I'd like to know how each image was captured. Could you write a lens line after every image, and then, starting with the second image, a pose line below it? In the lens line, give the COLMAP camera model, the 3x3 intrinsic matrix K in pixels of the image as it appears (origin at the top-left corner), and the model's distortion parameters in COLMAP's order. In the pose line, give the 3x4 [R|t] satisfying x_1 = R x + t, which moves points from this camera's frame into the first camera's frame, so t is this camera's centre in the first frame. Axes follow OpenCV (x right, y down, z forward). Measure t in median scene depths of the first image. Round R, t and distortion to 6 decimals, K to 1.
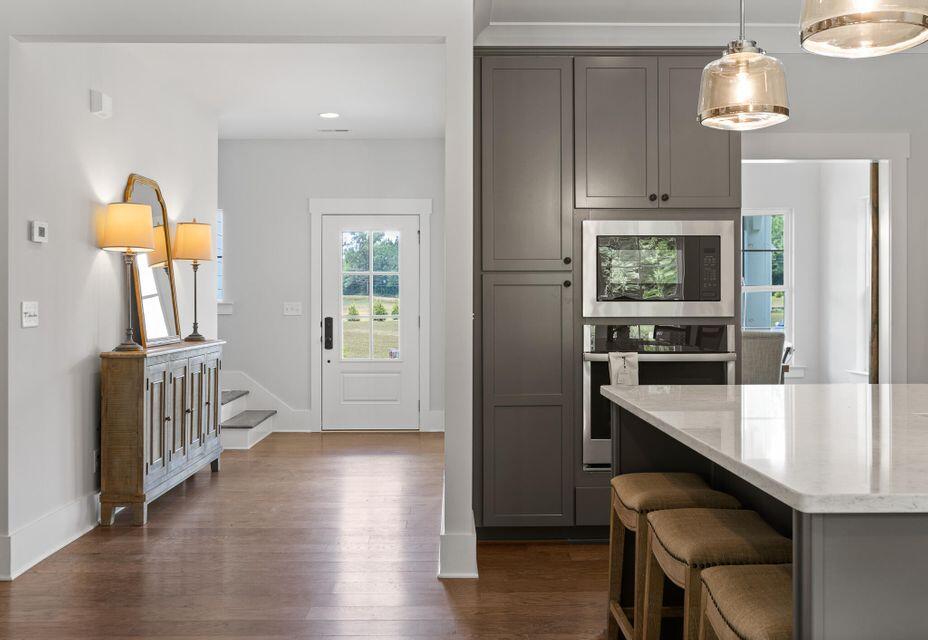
lens RADIAL K [[949.0, 0, 464.3], [0, 949.0, 305.2], [0, 0, 1]] dist [-0.011055, -0.006747]
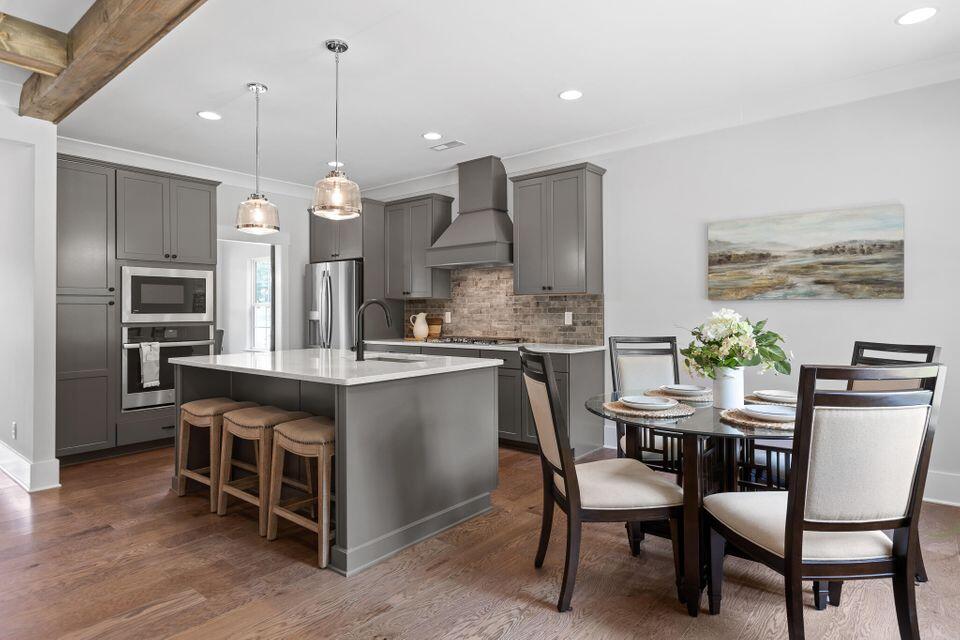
lens RADIAL K [[538.9, 0, 480.4], [0, 538.9, 310.0], [0, 0, 1]] dist [0.003100, 0.000720]
pose [[0.647604, 0.001375, 0.761976, -0.197201], [0.006370, 0.999954, -0.007219, 0.000600], [-0.761951, 0.009529, 0.647565, -0.118979]]
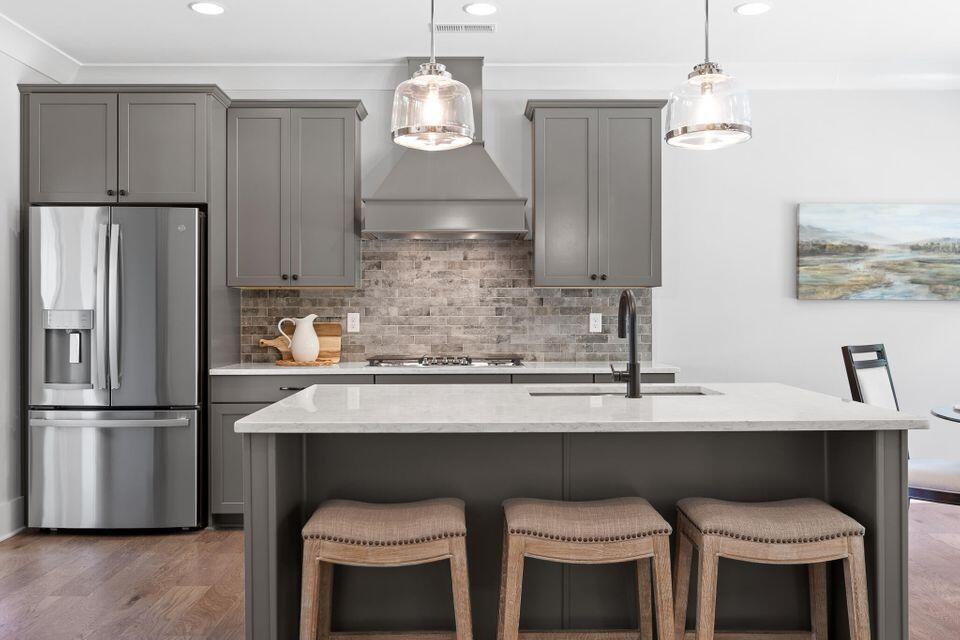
lens RADIAL K [[832.7, 0, 480.0], [0, 832.7, 320.0], [0, 0, 1]] dist [-0.005008, 0.000014]
pose [[0.014082, -0.007571, 0.999872, -0.388896], [0.005022, 0.999959, 0.007501, -0.002376], [-0.999888, 0.004916, 0.014120, 0.582350]]
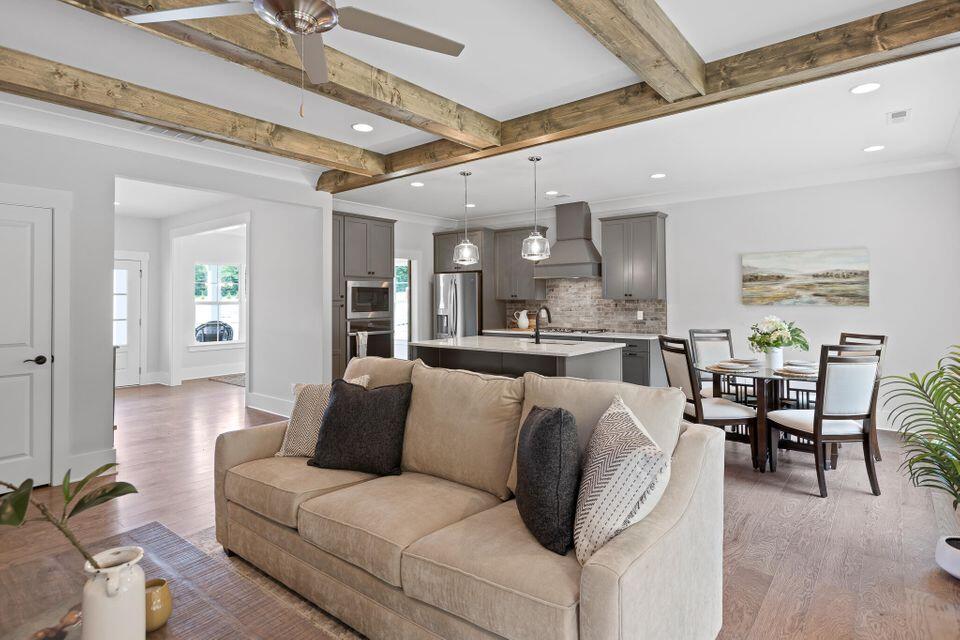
lens RADIAL K [[506.1, 0, 478.7], [0, 506.1, 291.3], [0, 0, 1]] dist [0.000014, 0.000140]
pose [[0.646368, 0.013715, 0.762903, -0.683170], [0.004997, 0.999741, -0.022207, -0.028751], [-0.763010, 0.018166, 0.646132, -0.147238]]
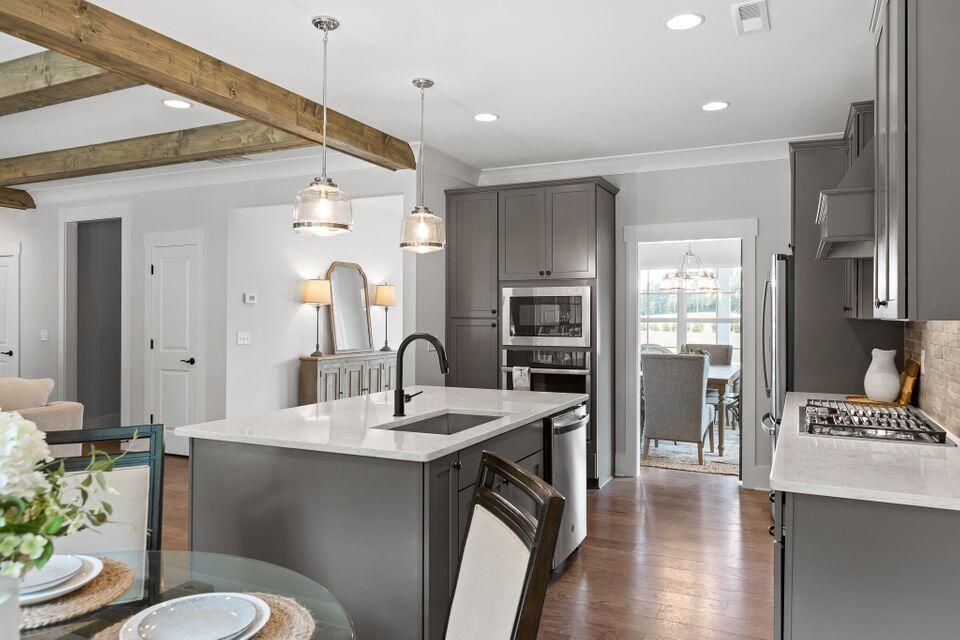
lens RADIAL K [[676.9, 0, 480.0], [0, 676.9, 320.0], [0, 0, 1]] dist [0.005200, 0.001914]
pose [[0.896698, 0.006205, -0.442600, 0.622363], [-0.005748, 0.999981, 0.002374, -0.034662], [0.442606, 0.000415, 0.896716, -0.097426]]
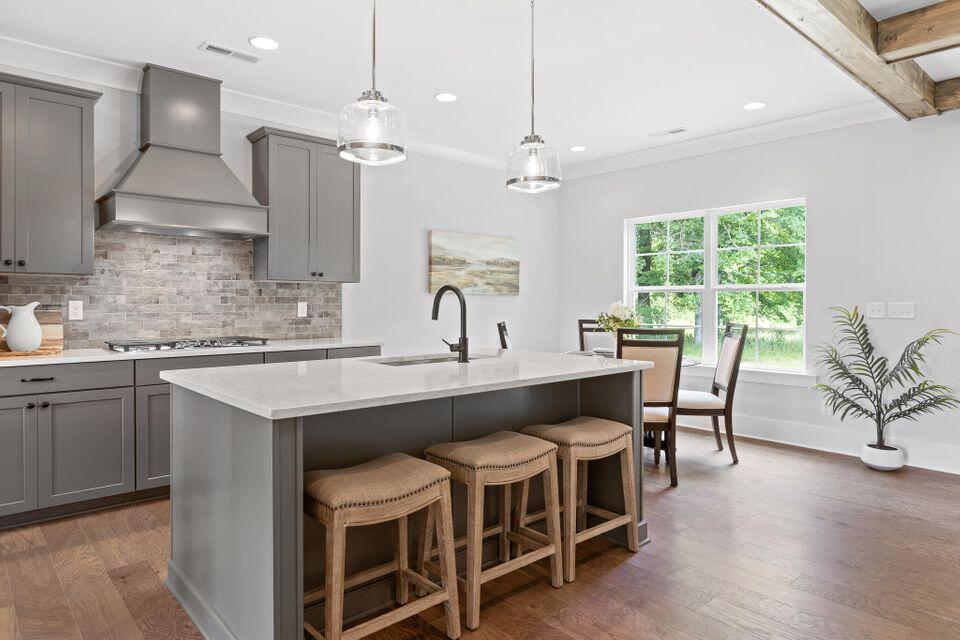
lens RADIAL K [[590.6, 0, 482.6], [0, 590.6, 307.1], [0, 0, 1]] dist [-0.003777, -0.001537]
pose [[-0.655635, -0.006535, 0.755049, -0.240441], [0.000745, 0.999956, 0.009302, -0.002702], [-0.755077, 0.006661, -0.655602, 0.876128]]
